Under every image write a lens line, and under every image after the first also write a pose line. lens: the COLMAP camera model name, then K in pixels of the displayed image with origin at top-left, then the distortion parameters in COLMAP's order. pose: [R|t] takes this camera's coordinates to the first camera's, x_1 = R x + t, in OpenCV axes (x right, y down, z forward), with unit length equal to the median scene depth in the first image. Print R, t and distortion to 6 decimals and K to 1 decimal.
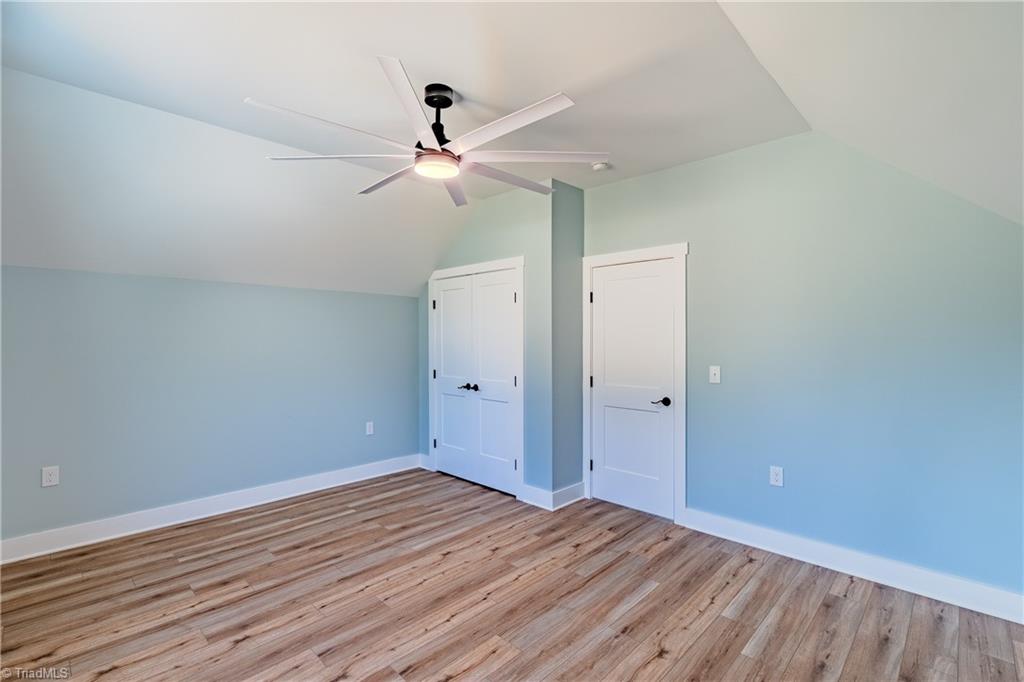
lens RADIAL K [[469.3, 0, 507.8], [0, 469.3, 350.2], [0, 0, 1]] dist [-0.002144, -0.000808]
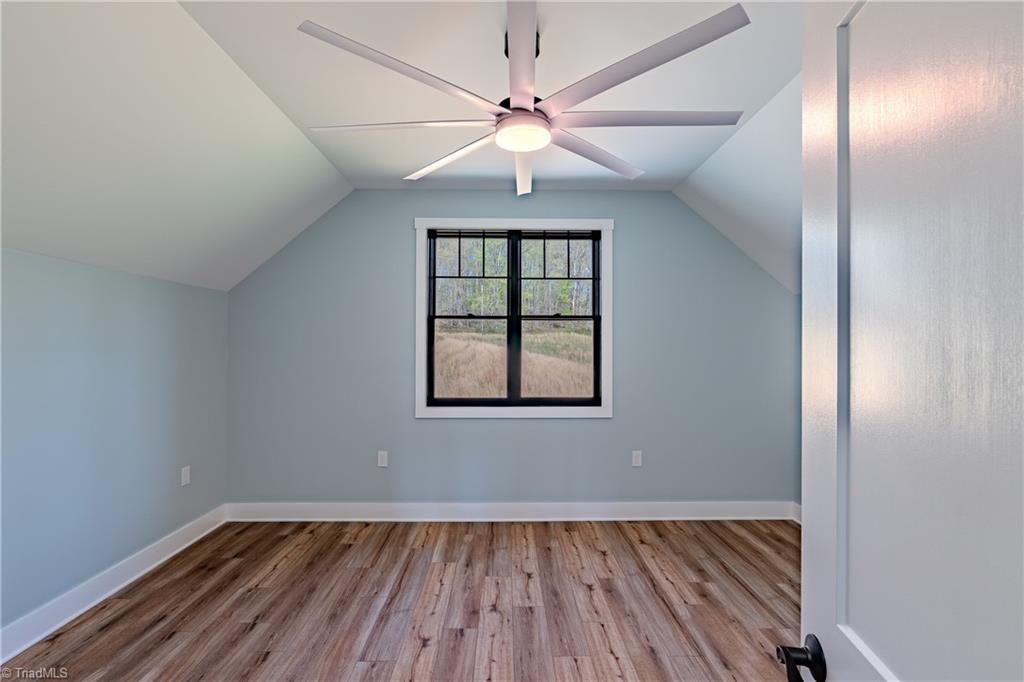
lens RADIAL K [[469.3, 0, 507.8], [0, 469.3, 350.2], [0, 0, 1]] dist [-0.002144, -0.000808]
pose [[-0.704396, 0.001441, -0.709806, 0.426254], [-0.019131, 0.999596, 0.021015, -0.035514], [0.709549, 0.028382, -0.704084, 1.521363]]
